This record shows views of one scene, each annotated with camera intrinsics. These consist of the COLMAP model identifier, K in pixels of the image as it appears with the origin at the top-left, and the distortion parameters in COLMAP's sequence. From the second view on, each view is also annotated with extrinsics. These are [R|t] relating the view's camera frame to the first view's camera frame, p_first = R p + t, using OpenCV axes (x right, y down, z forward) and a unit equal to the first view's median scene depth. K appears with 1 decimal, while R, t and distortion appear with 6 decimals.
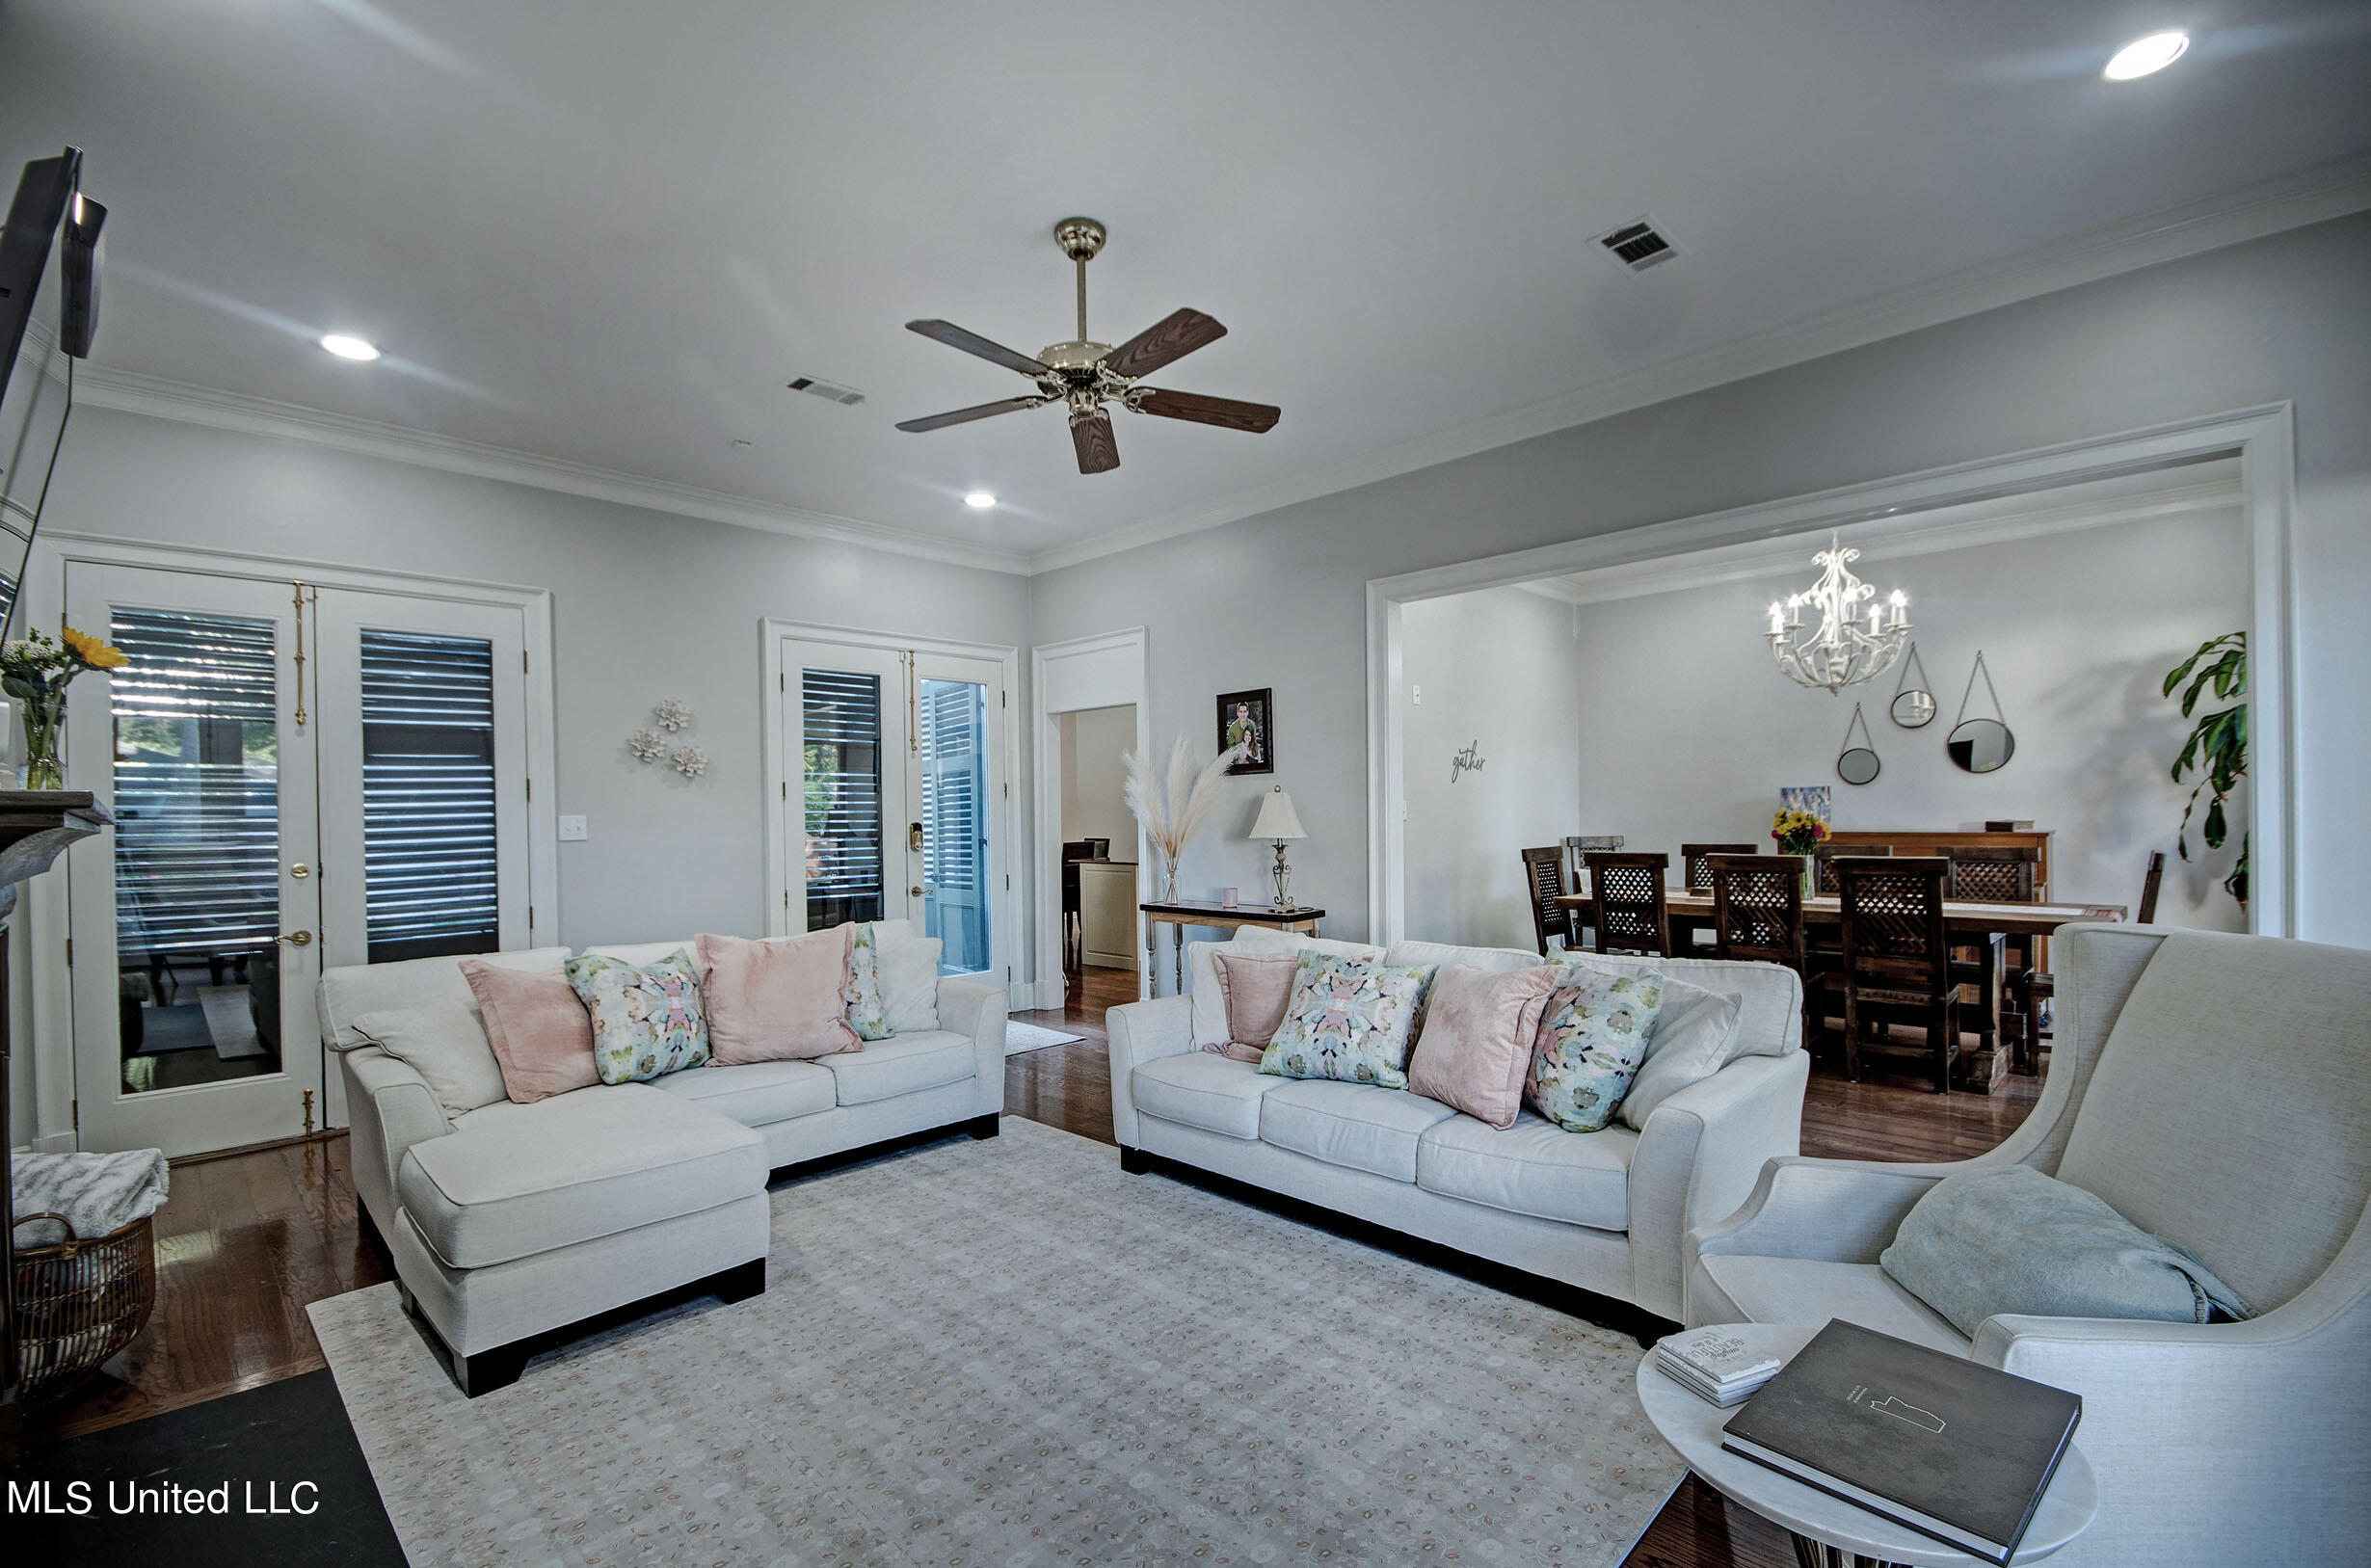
lens RADIAL K [[1040.1, 0, 1183.4], [0, 1040.1, 811.4], [0, 0, 1]] dist [-0.000538, -0.004687]
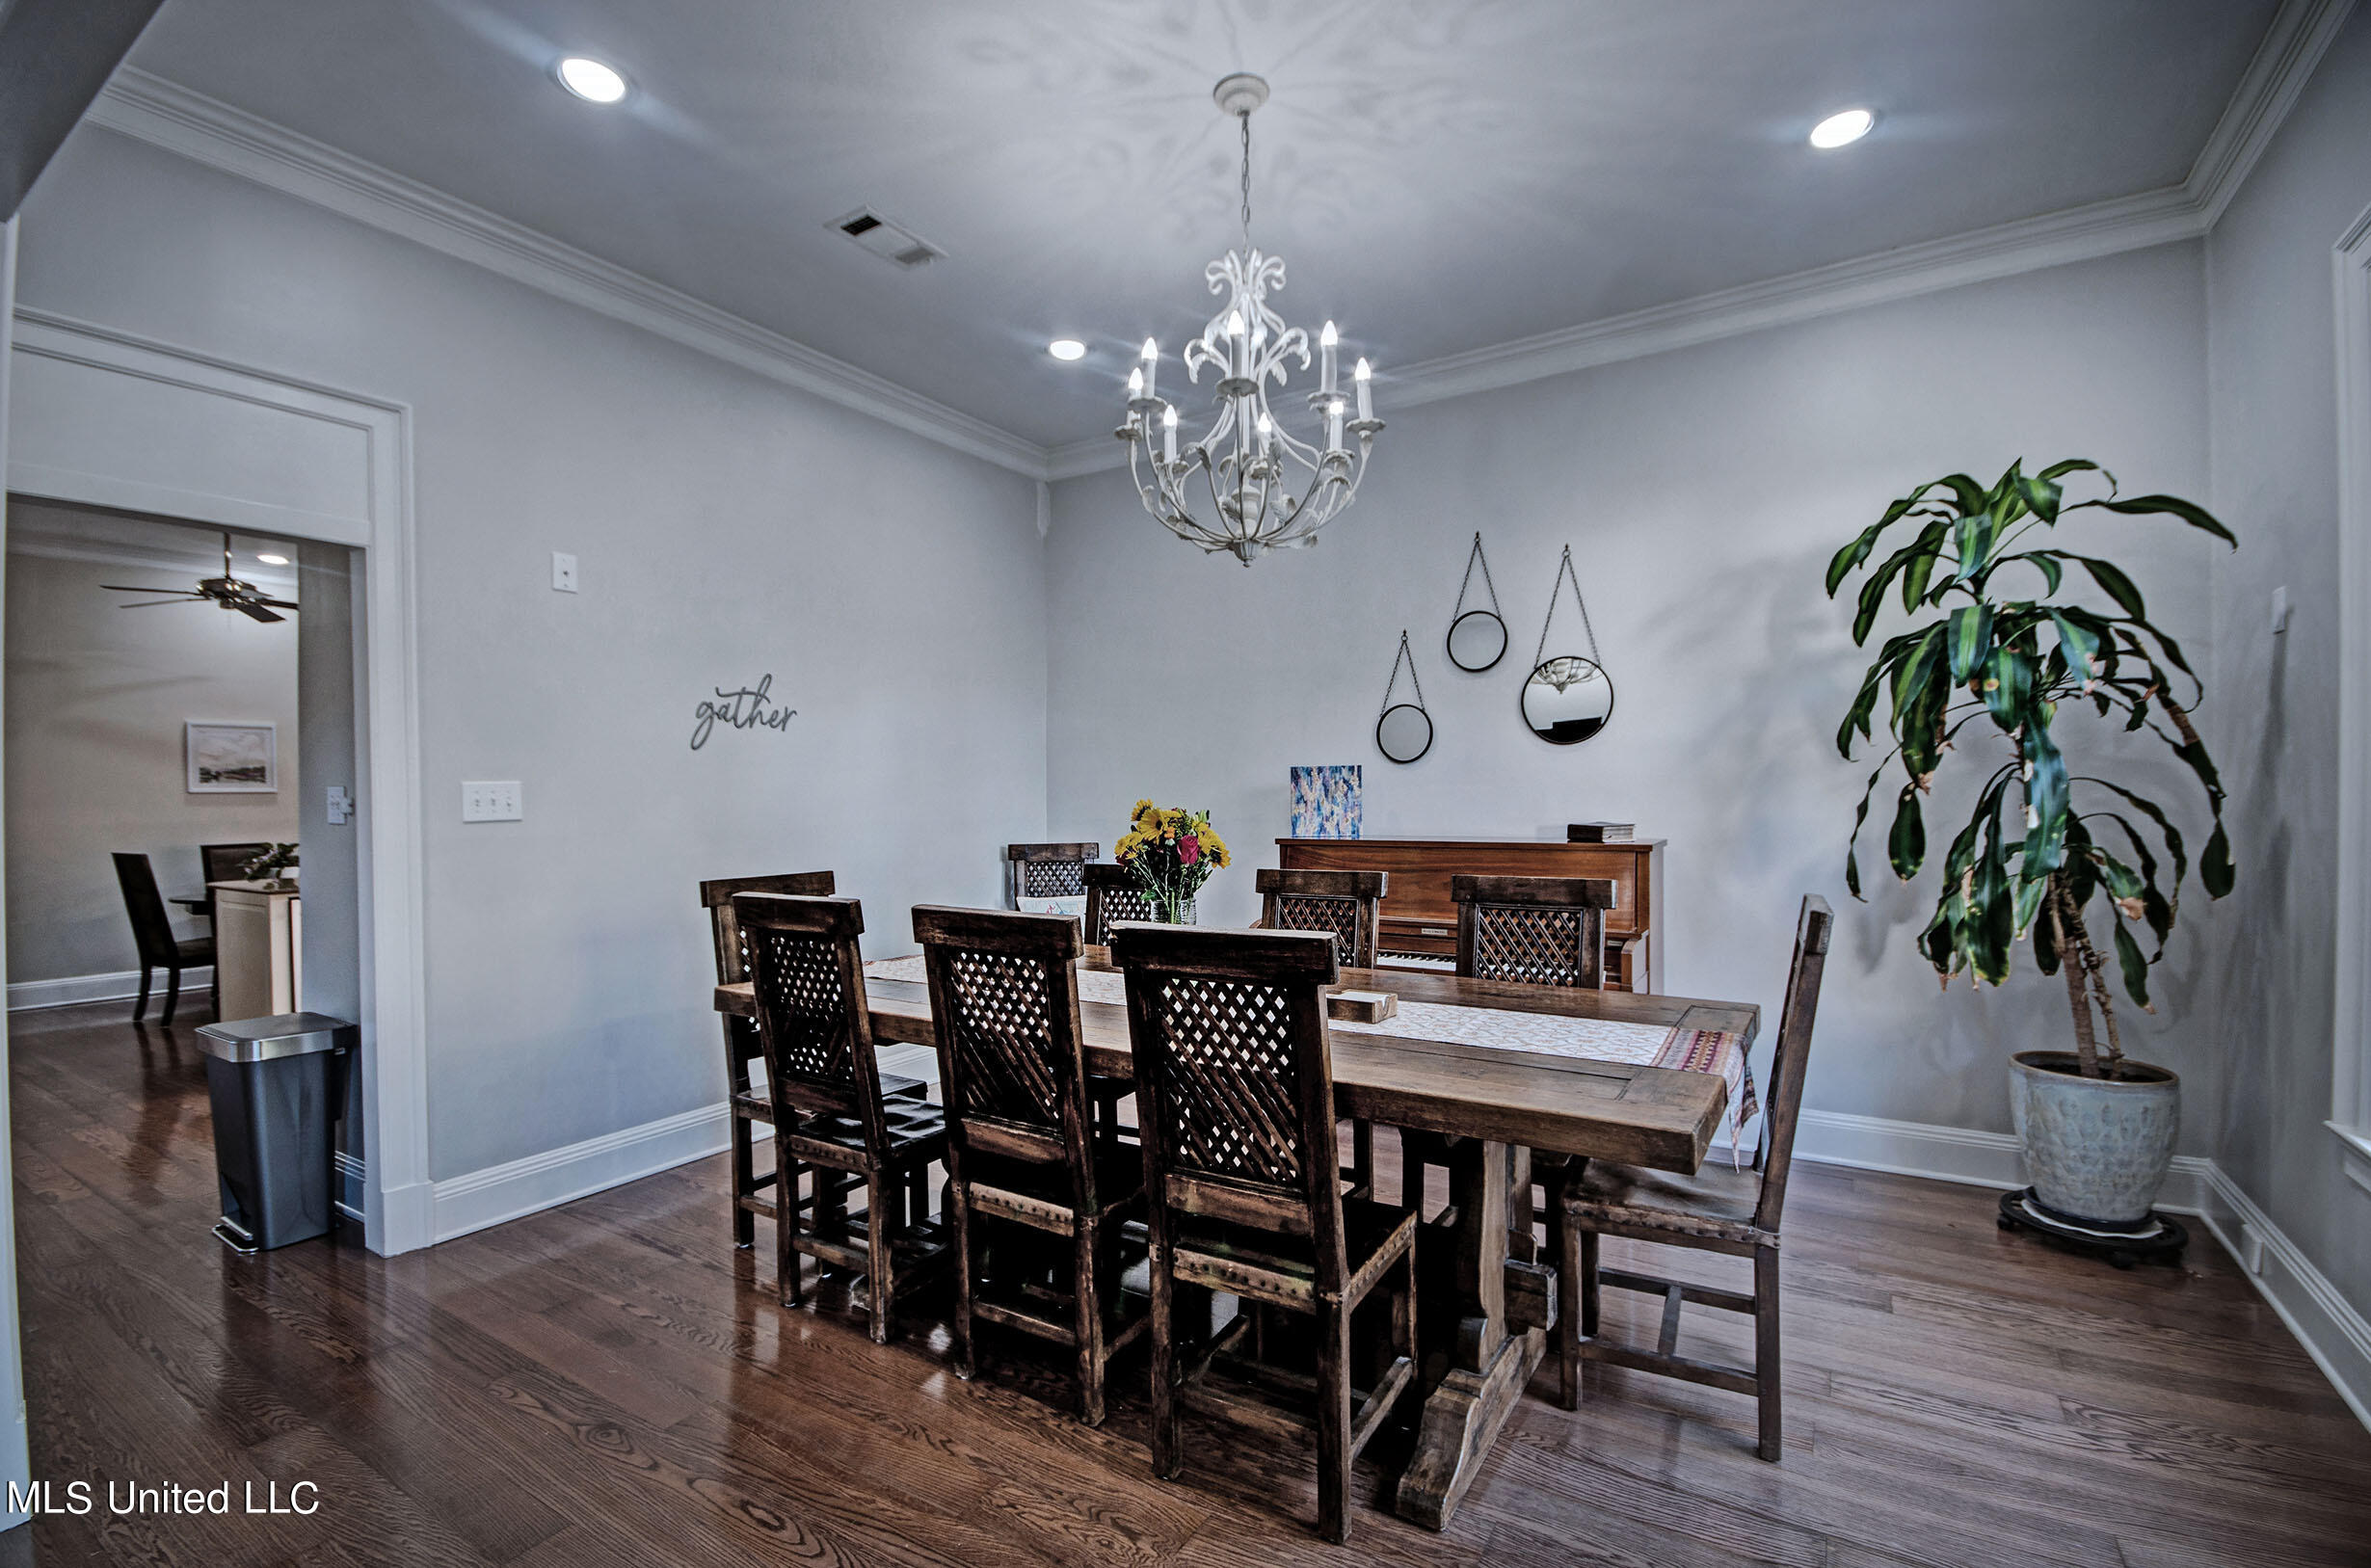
lens RADIAL K [[1051.9, 0, 1183.4], [0, 1051.9, 807.8], [0, 0, 1]] dist [-0.001280, -0.000268]
pose [[0.976844, 0.004156, 0.213911, 0.482463], [-0.005757, 0.999960, 0.006861, -0.003133], [-0.213874, -0.007934, 0.976829, 0.514863]]
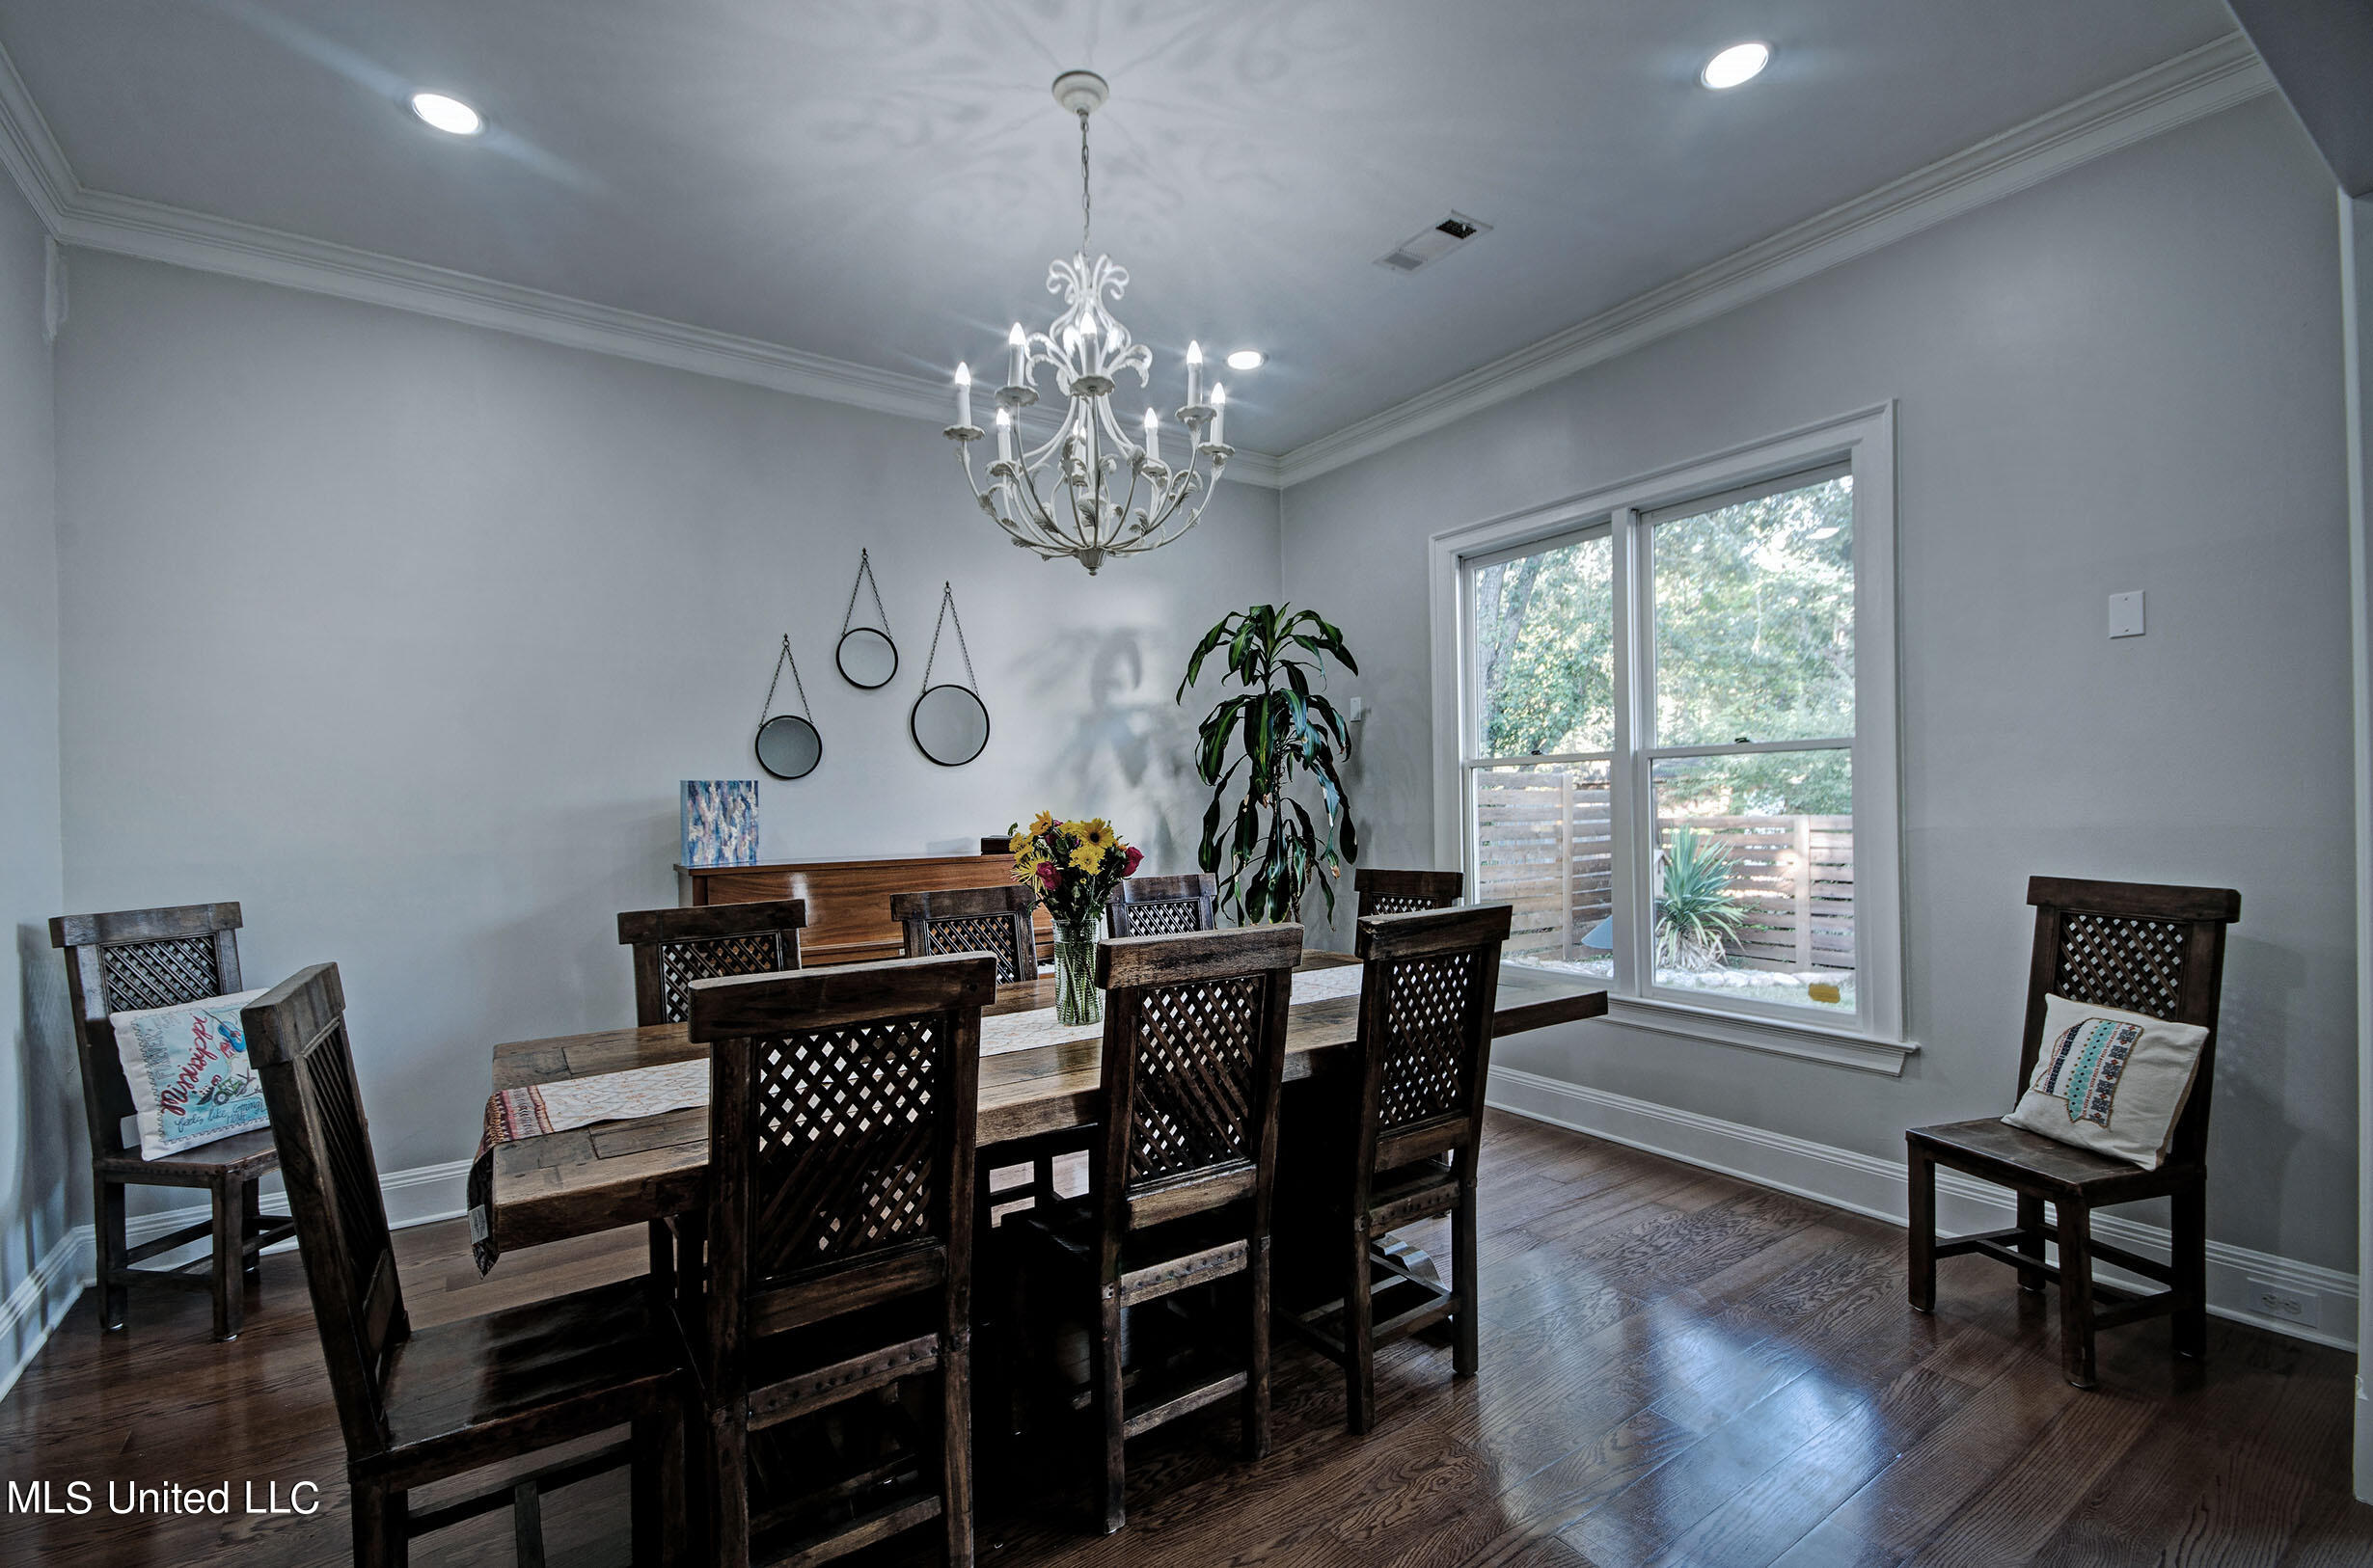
lens RADIAL K [[1040.8, 0, 1184.4], [0, 1040.8, 811.4], [0, 0, 1]] dist [-0.000538, -0.004687]
pose [[0.195030, 0.008737, 0.980758, 0.166513], [0.018028, 0.999759, -0.012491, 0.003447], [-0.980632, 0.020117, 0.194825, 0.847387]]
